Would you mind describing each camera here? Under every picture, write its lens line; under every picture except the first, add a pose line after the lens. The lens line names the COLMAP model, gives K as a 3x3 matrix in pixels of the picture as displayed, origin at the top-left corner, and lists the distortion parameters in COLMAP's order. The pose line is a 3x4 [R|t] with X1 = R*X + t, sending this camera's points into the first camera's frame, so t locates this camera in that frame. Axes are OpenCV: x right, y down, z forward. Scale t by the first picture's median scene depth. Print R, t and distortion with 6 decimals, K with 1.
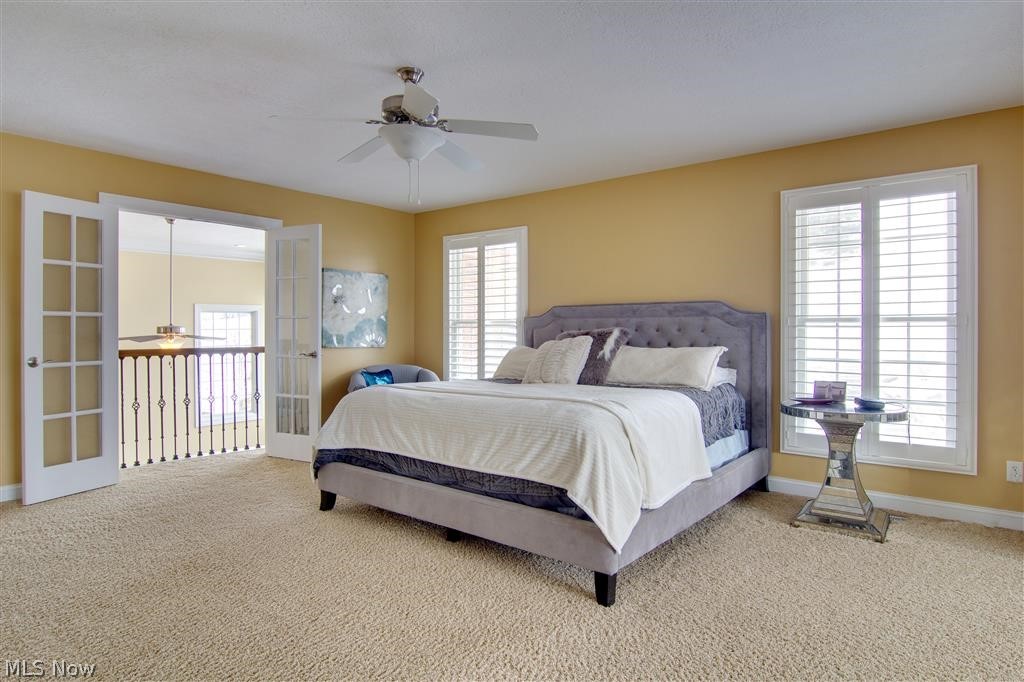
lens RADIAL K [[598.8, 0, 513.3], [0, 598.8, 339.0], [0, 0, 1]] dist [-0.018435, -0.001772]
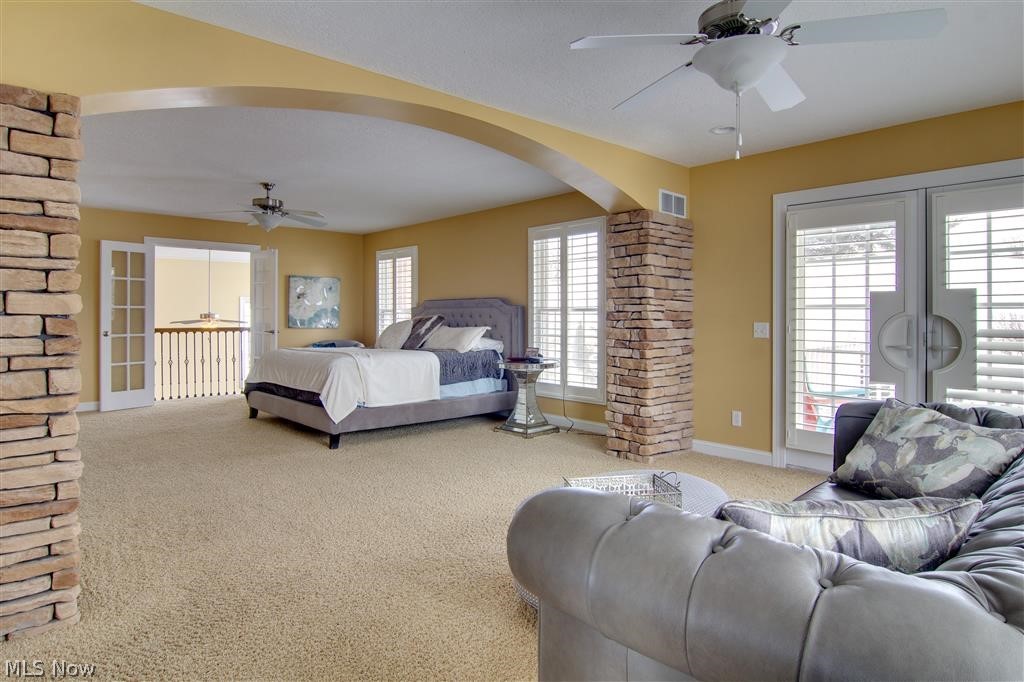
lens RADIAL K [[598.8, 0, 521.1], [0, 598.8, 318.9], [0, 0, 1]] dist [-0.018435, -0.001772]
pose [[0.988929, 0.001922, -0.148376, 0.652528], [-0.003757, 0.999920, -0.012092, 0.010766], [0.148341, 0.012515, 0.988857, -0.556335]]
